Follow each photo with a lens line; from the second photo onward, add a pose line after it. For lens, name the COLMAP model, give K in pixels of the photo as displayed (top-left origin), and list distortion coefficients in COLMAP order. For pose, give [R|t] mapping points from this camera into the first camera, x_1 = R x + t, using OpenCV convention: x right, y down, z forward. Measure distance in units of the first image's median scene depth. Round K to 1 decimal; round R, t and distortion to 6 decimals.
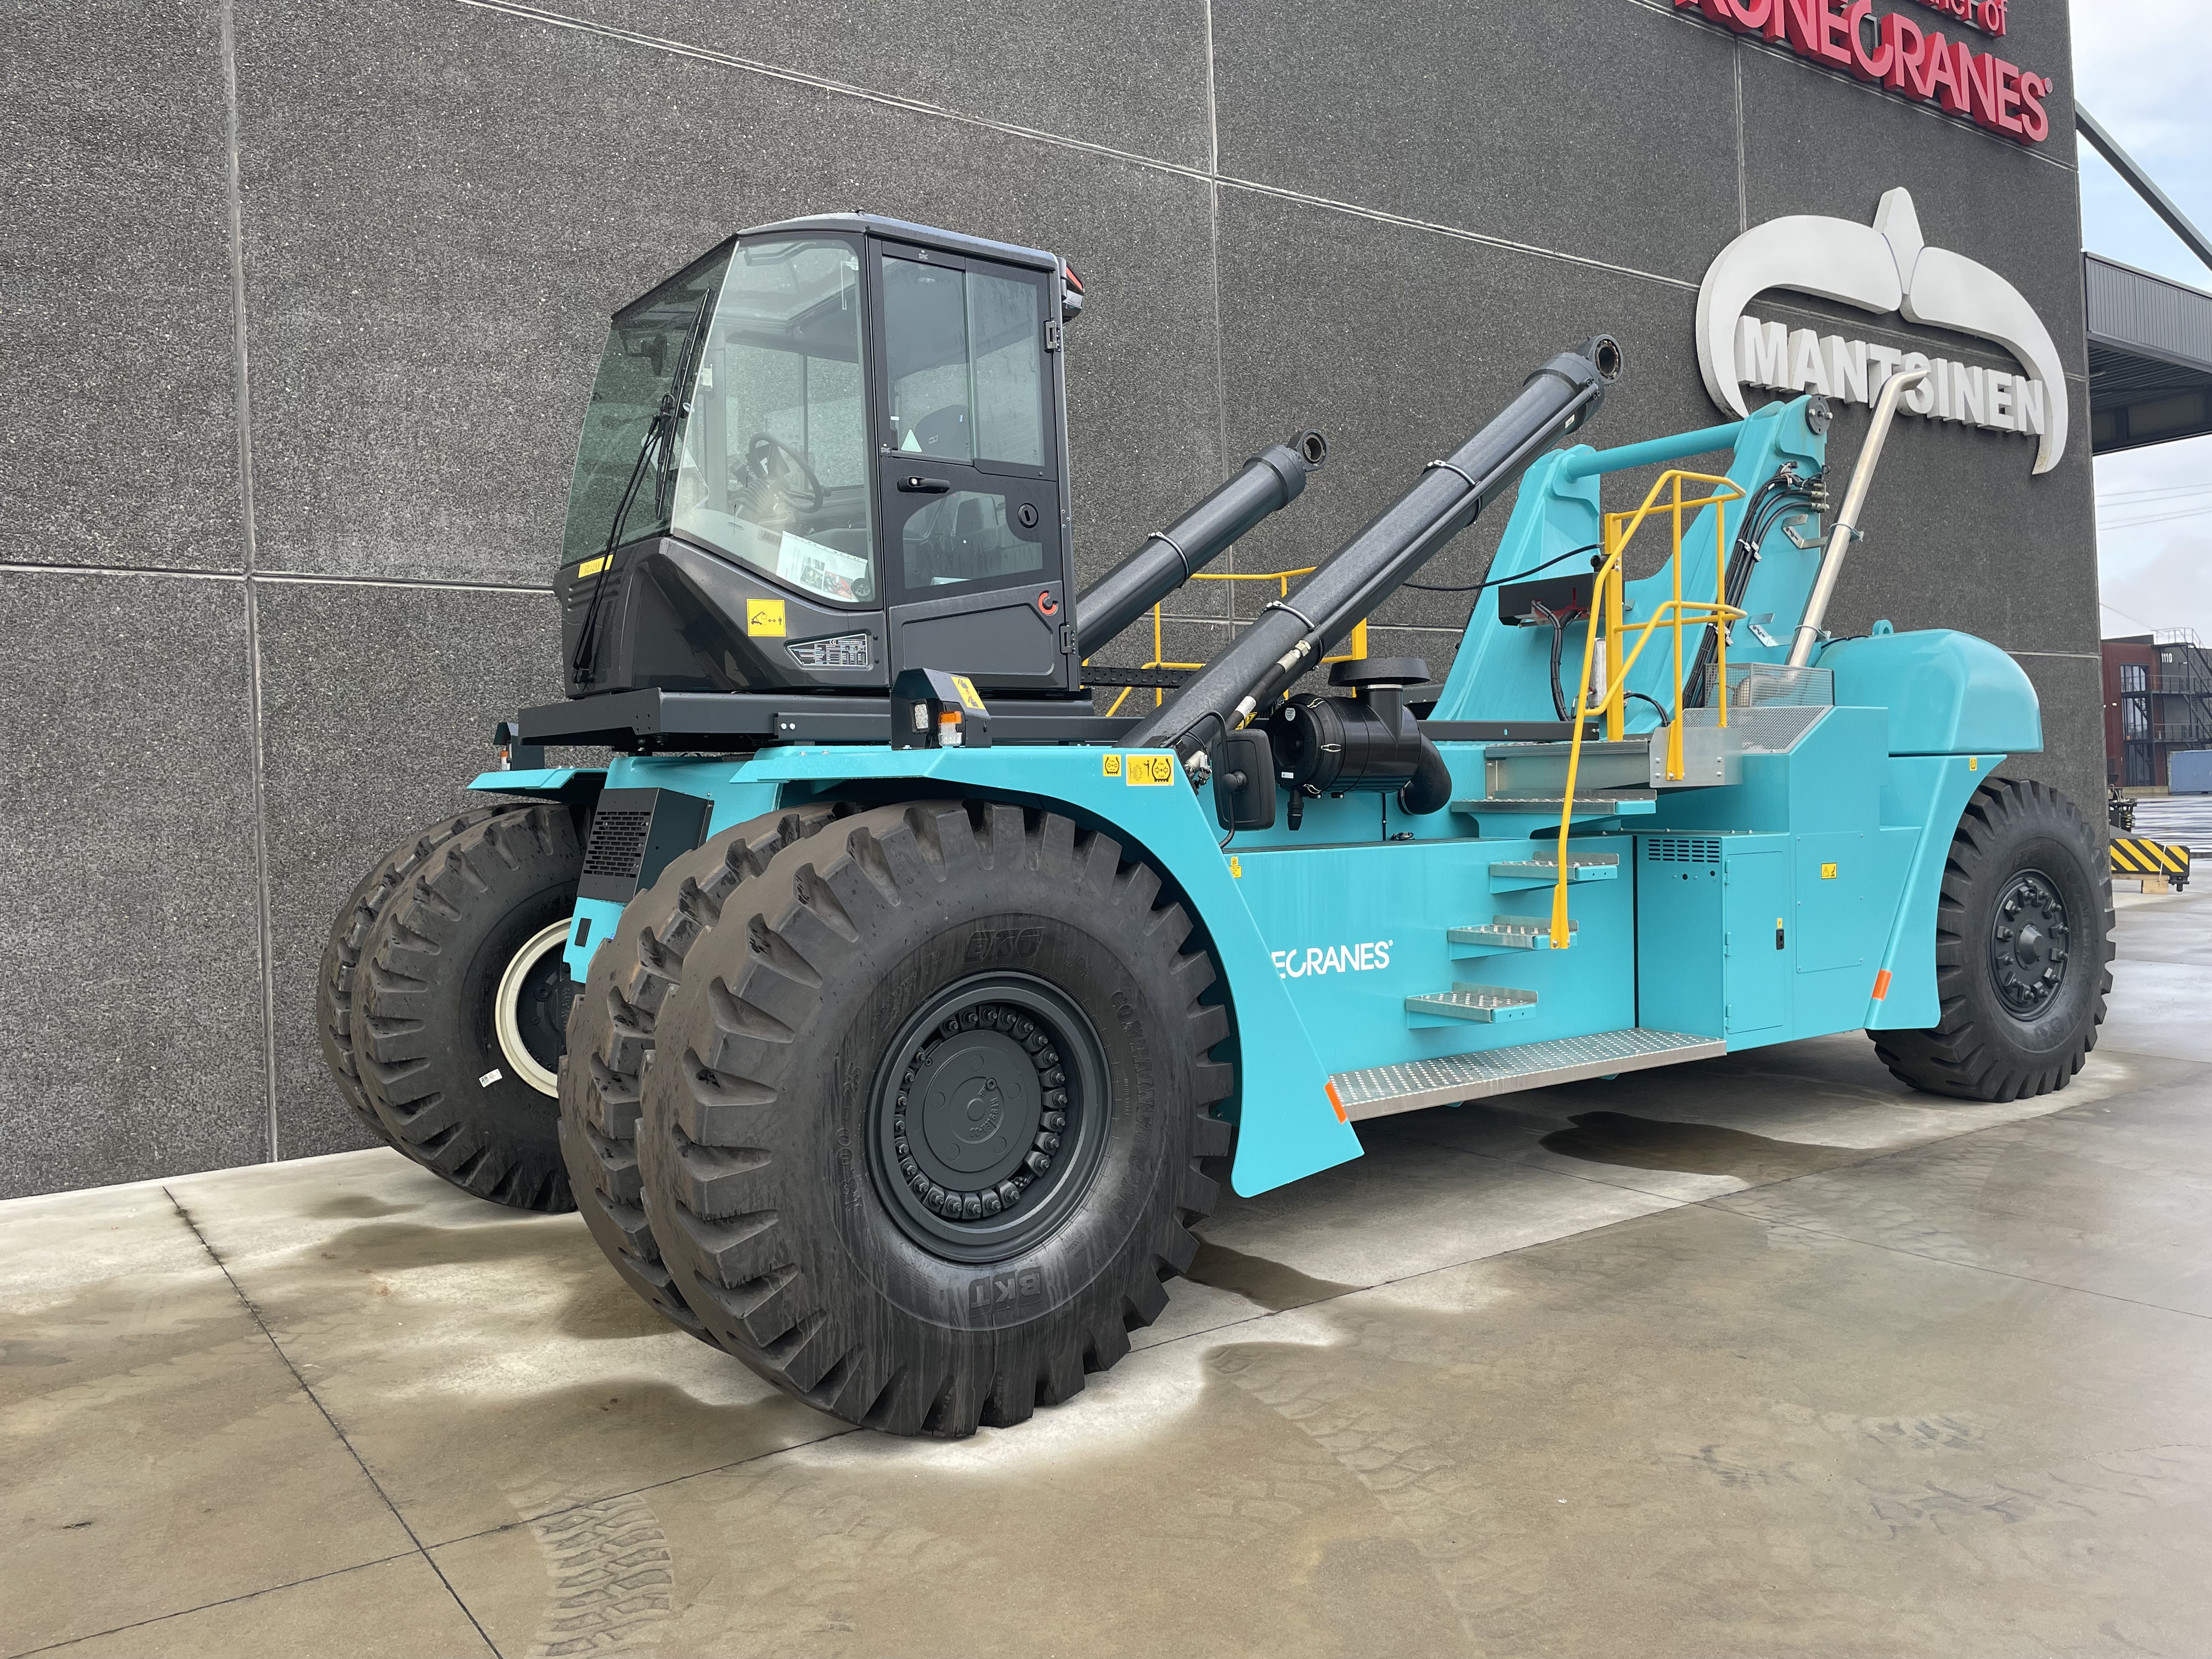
lens RADIAL K [[1673.1, 0, 1107.4], [0, 1673.1, 810.8], [0, 0, 1]] dist [0.108814, -0.140457]
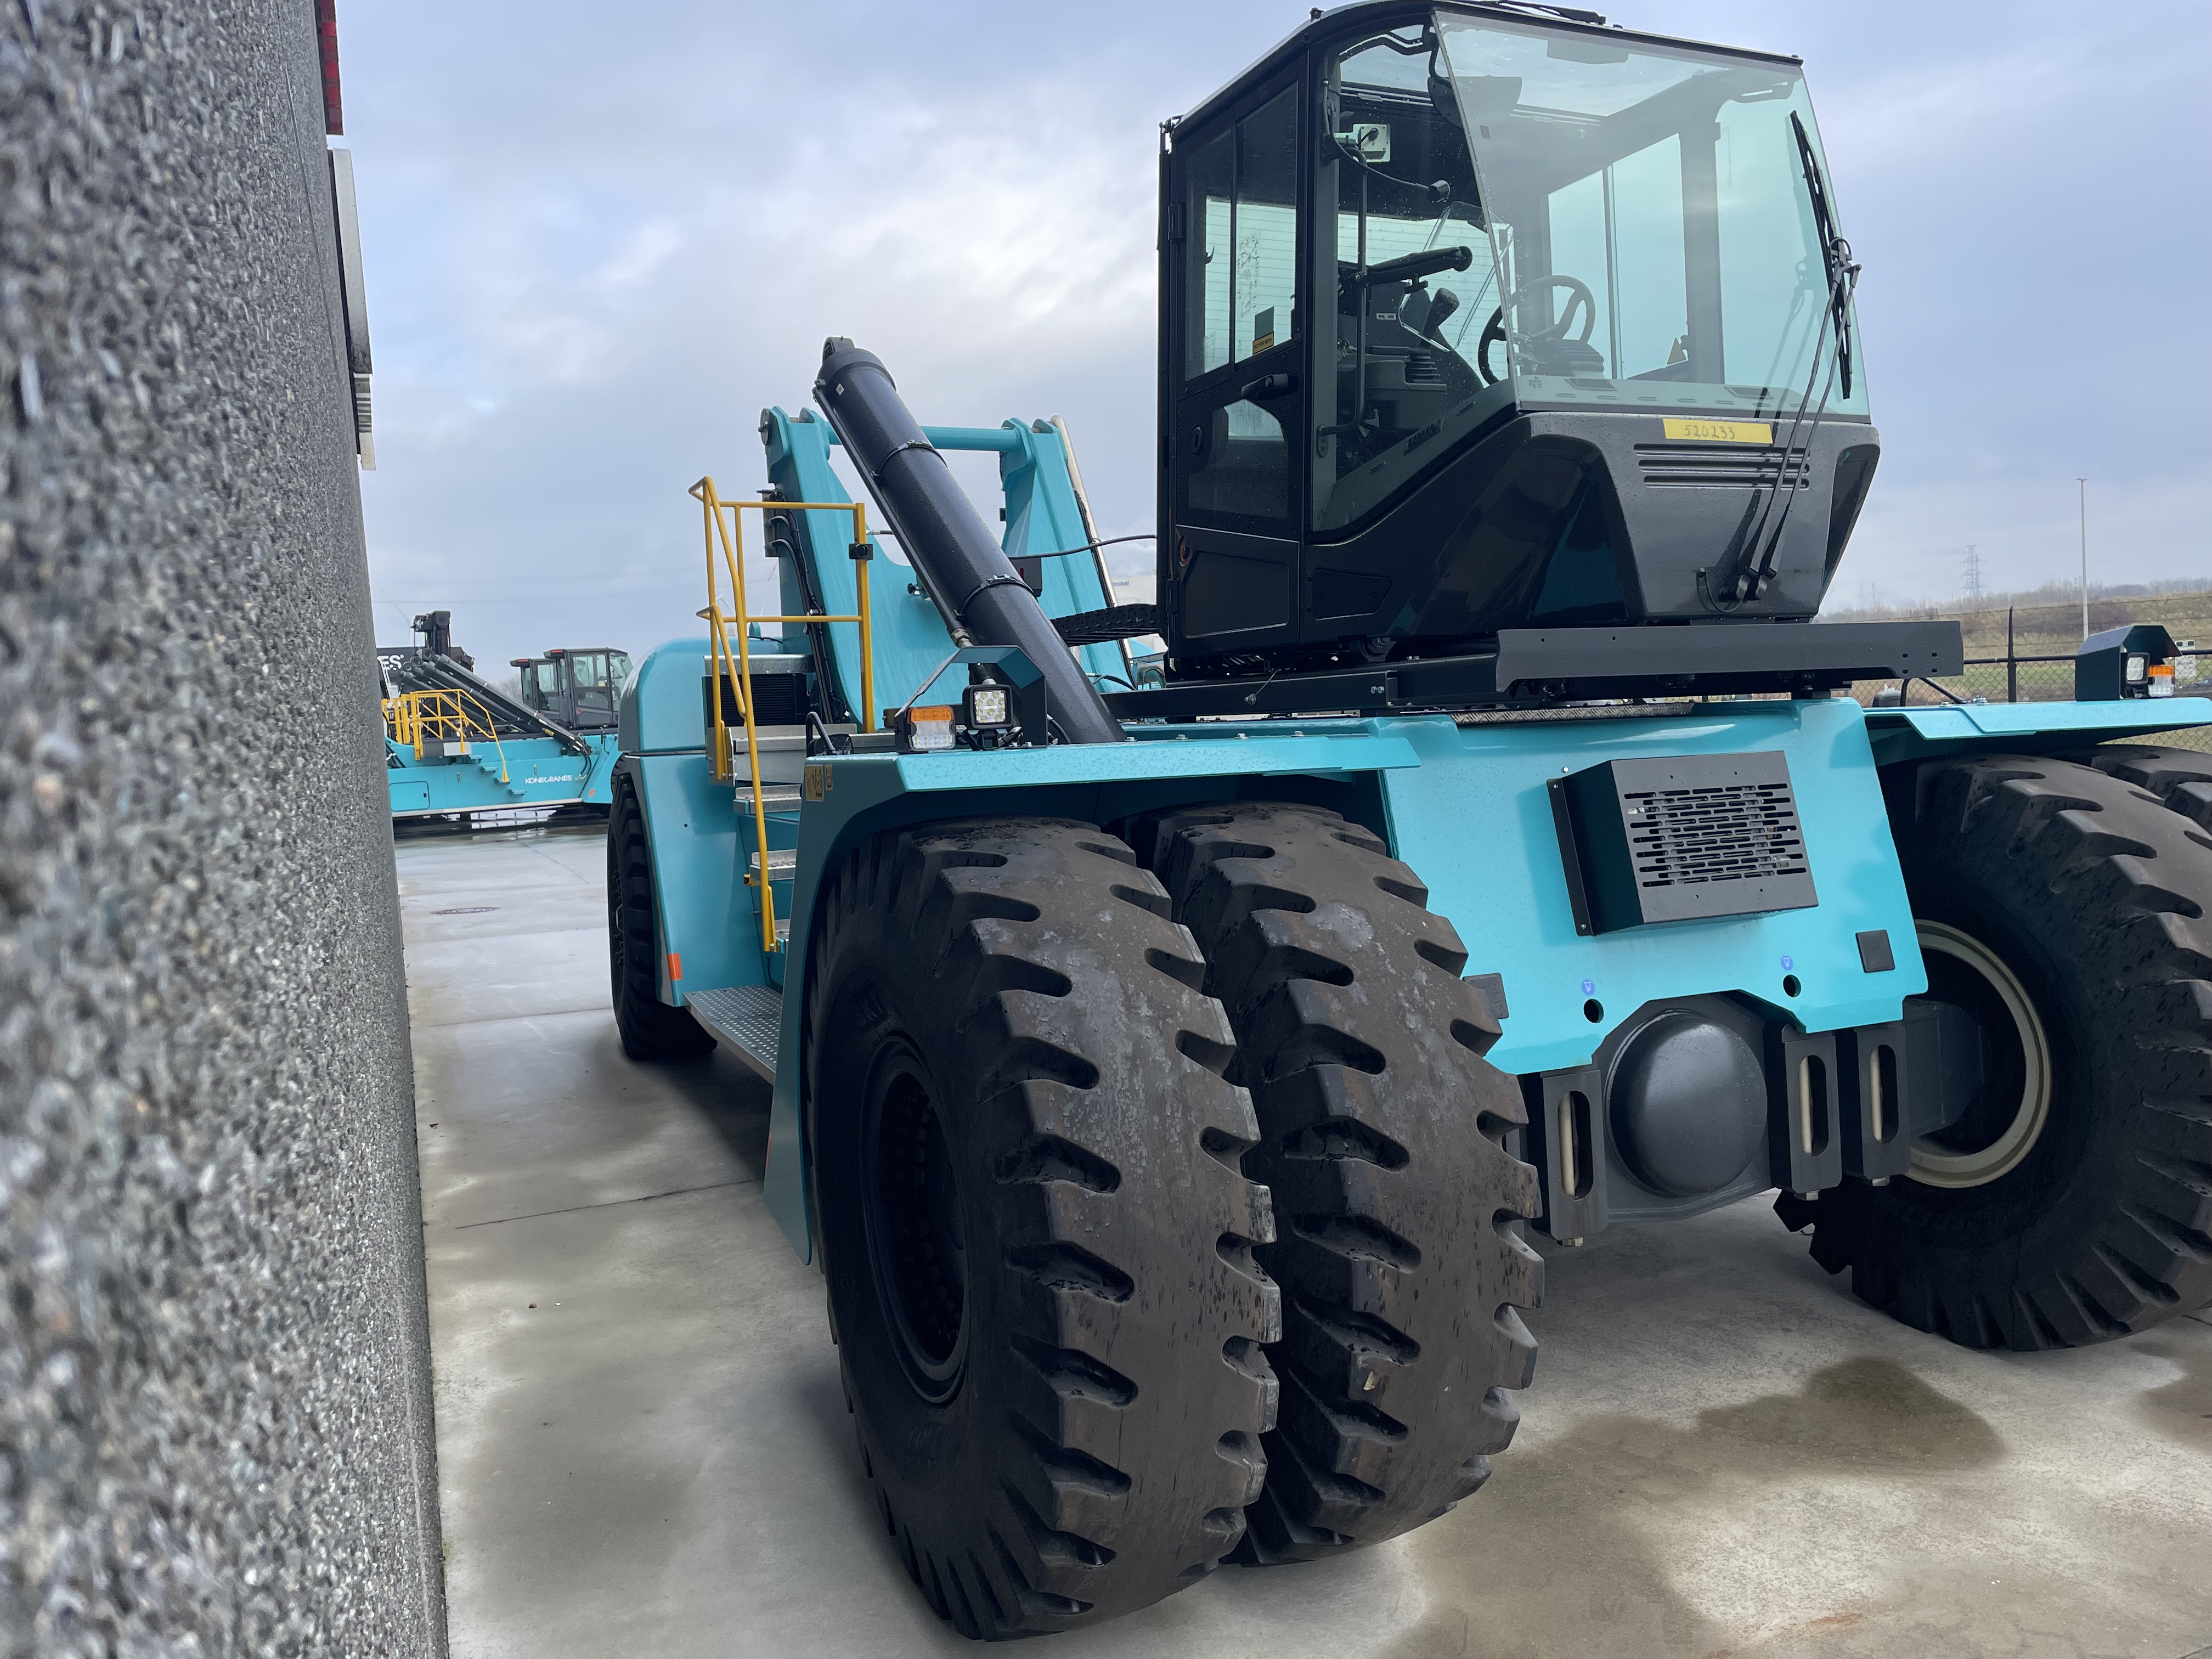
lens RADIAL K [[1655.2, 0, 1105.4], [0, 1655.2, 813.1], [0, 0, 1]] dist [0.103930, -0.133141]
pose [[0.194851, -0.034408, 0.980229, -0.924284], [0.040336, 0.998820, 0.027042, -0.013493], [-0.980003, 0.034270, 0.196009, 1.014621]]
